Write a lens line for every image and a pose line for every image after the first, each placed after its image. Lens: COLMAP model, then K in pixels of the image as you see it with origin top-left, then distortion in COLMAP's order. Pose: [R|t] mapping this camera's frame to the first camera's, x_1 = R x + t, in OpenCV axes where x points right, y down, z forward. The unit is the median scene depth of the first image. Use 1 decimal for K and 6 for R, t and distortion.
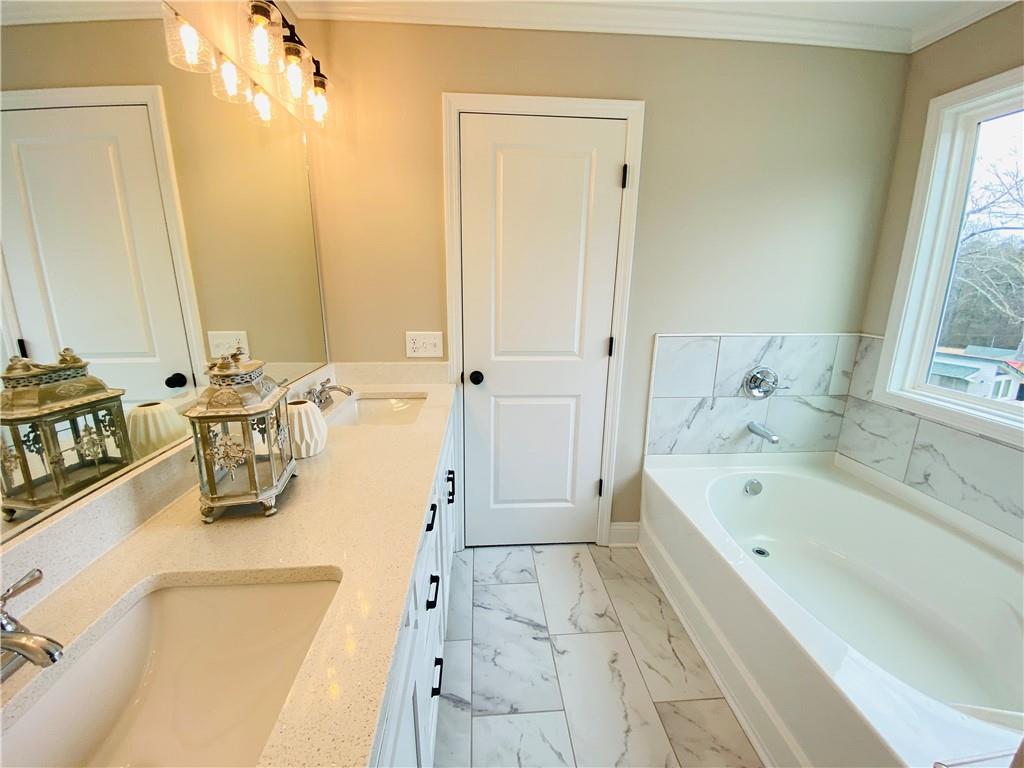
lens RADIAL K [[422.9, 0, 510.0], [0, 422.9, 385.7], [0, 0, 1]] dist [0.003717, -0.001961]
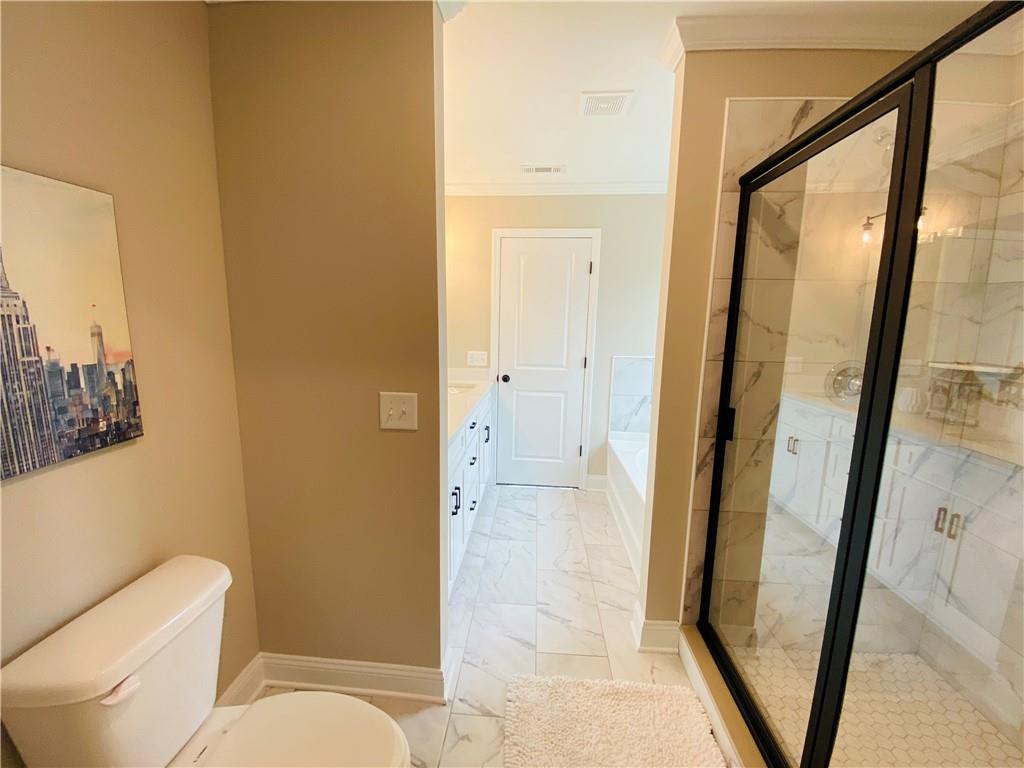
lens RADIAL K [[422.9, 0, 510.7], [0, 422.9, 385.4], [0, 0, 1]] dist [0.003717, -0.001961]
pose [[0.989930, 0.030727, -0.138186, 0.179227], [-0.042568, 0.995593, -0.083567, 0.151692], [0.135009, 0.088608, 0.986874, -0.702275]]
